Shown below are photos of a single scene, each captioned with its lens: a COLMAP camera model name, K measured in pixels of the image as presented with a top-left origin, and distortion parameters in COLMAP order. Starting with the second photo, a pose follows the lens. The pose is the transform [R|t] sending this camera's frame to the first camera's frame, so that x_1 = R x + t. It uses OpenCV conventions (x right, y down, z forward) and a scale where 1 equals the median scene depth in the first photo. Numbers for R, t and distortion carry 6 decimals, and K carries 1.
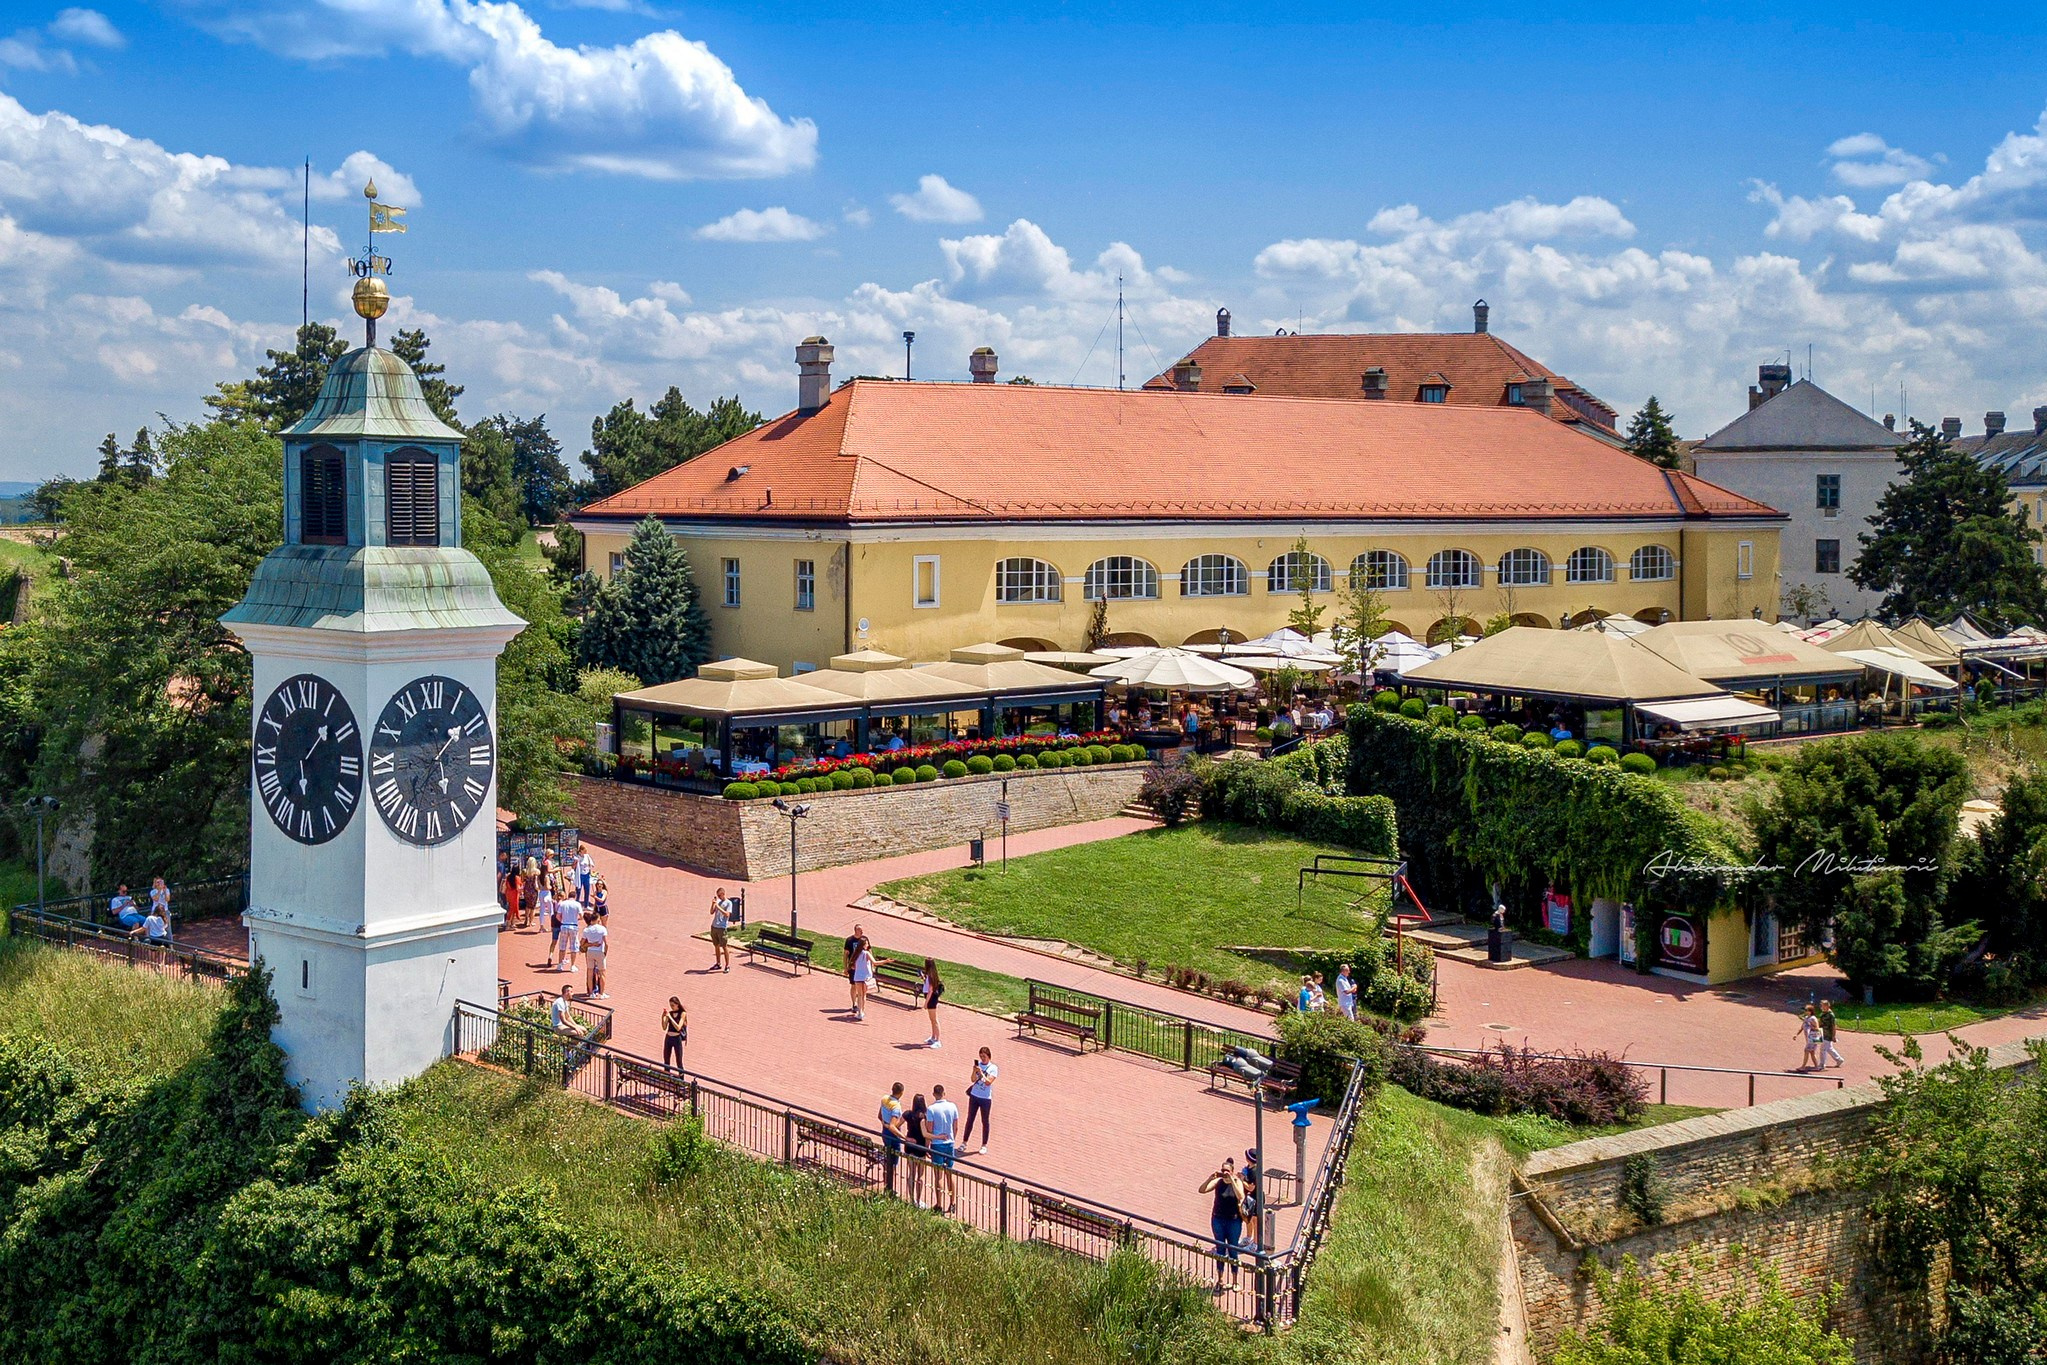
lens RADIAL K [[1760.5, 0, 1023.5], [0, 1760.5, 682.5], [0, 0, 1]] dist [0.002157, -0.006144]
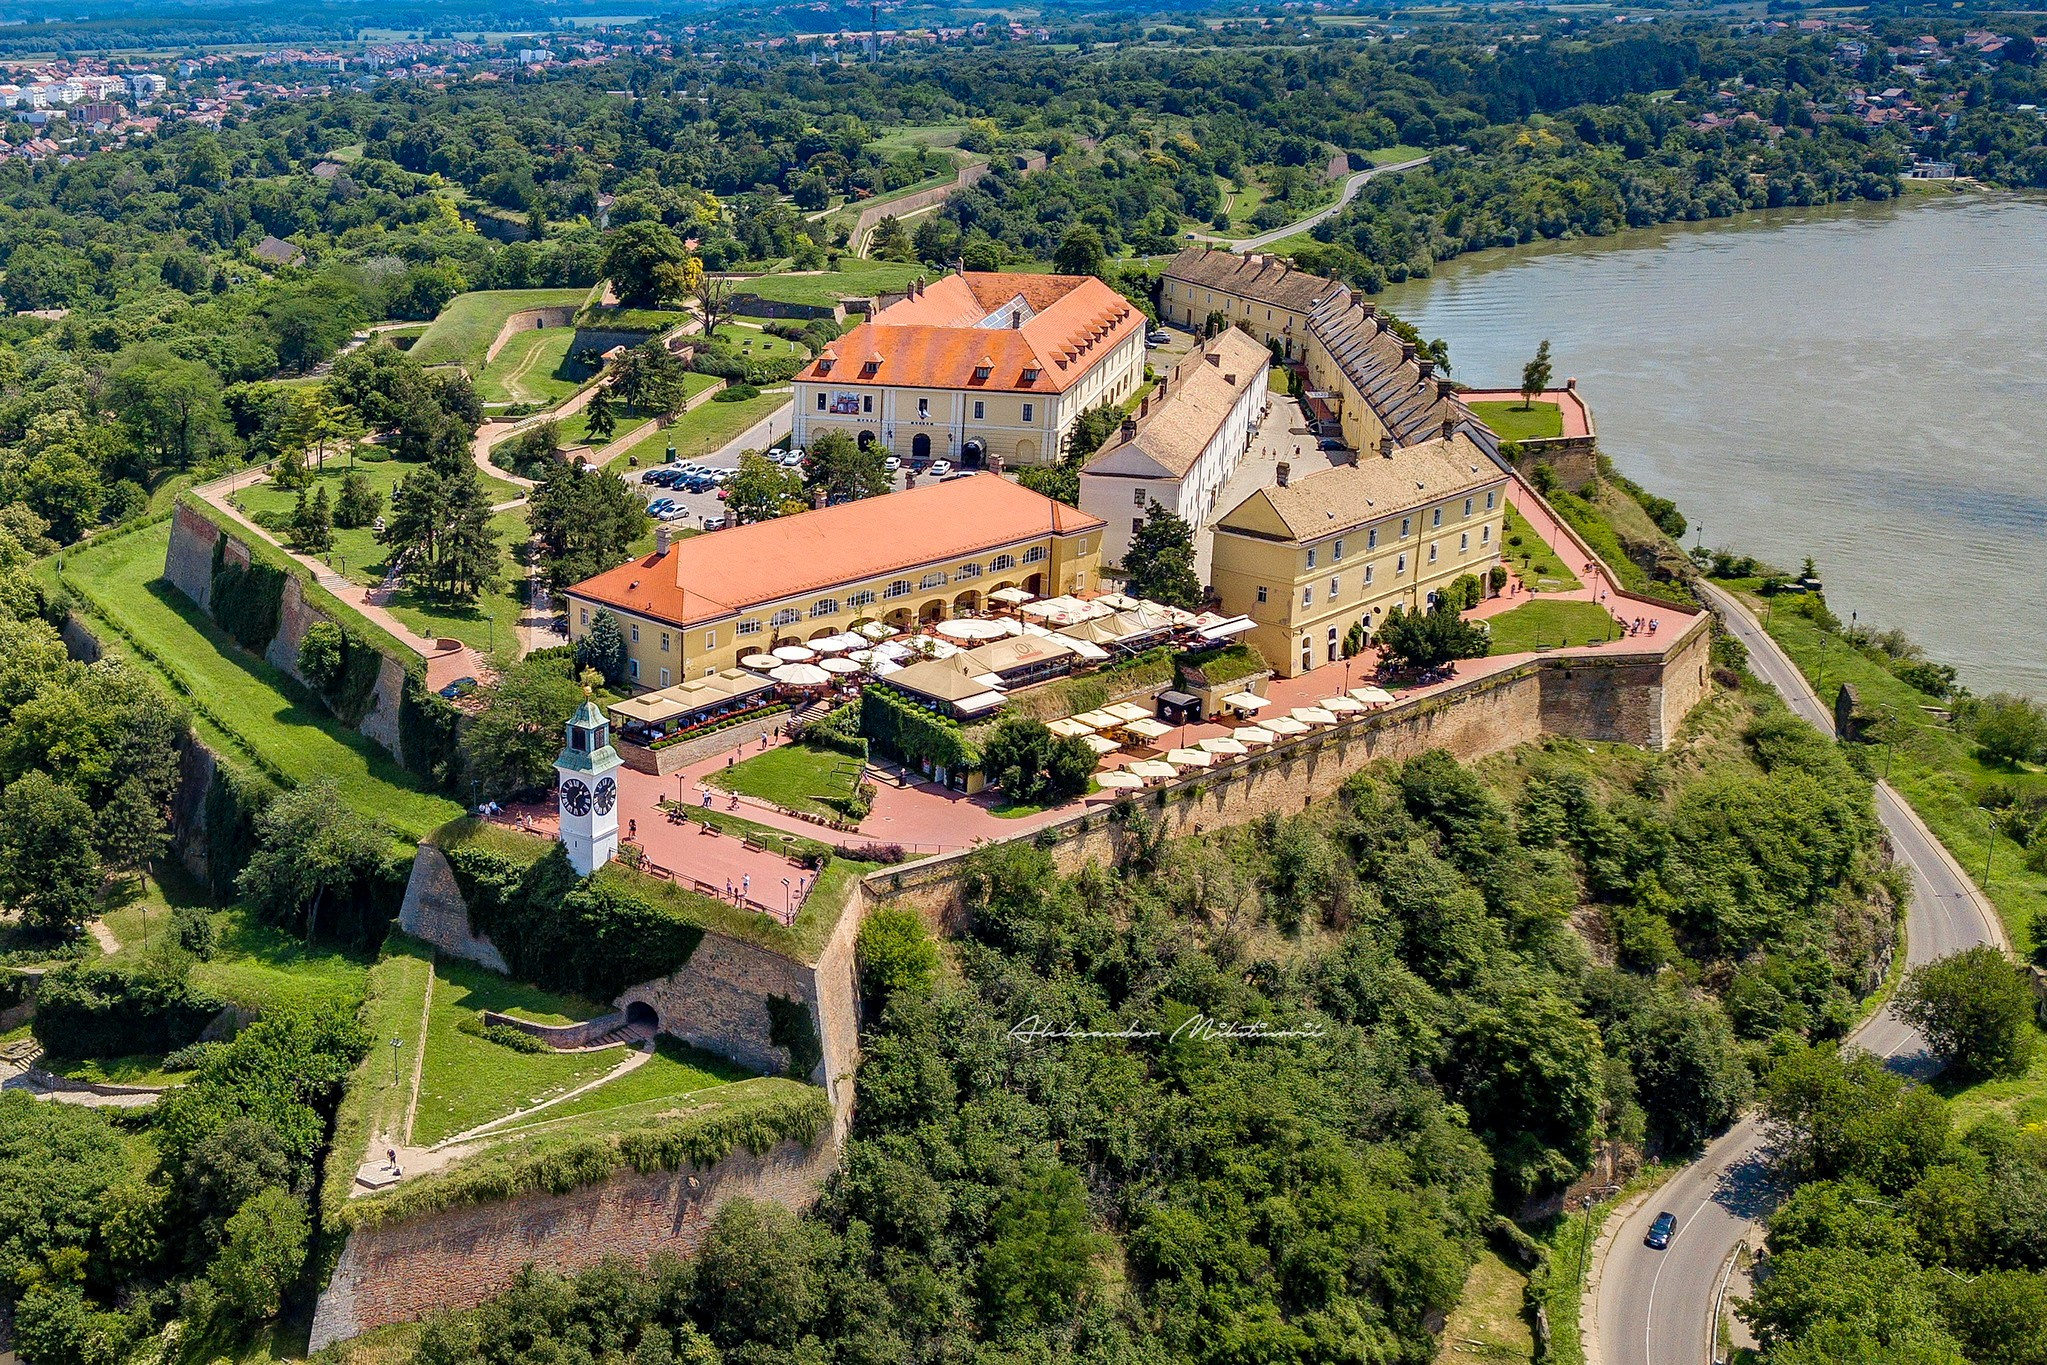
lens RADIAL K [[1760.5, 0, 1023.5], [0, 1760.5, 682.5], [0, 0, 1]] dist [0.002157, -0.006144]
pose [[0.987605, 0.007787, 0.156763, -0.004355], [-0.053681, 0.955296, 0.290738, -1.246966], [-0.147491, -0.295550, 0.943873, -2.546267]]
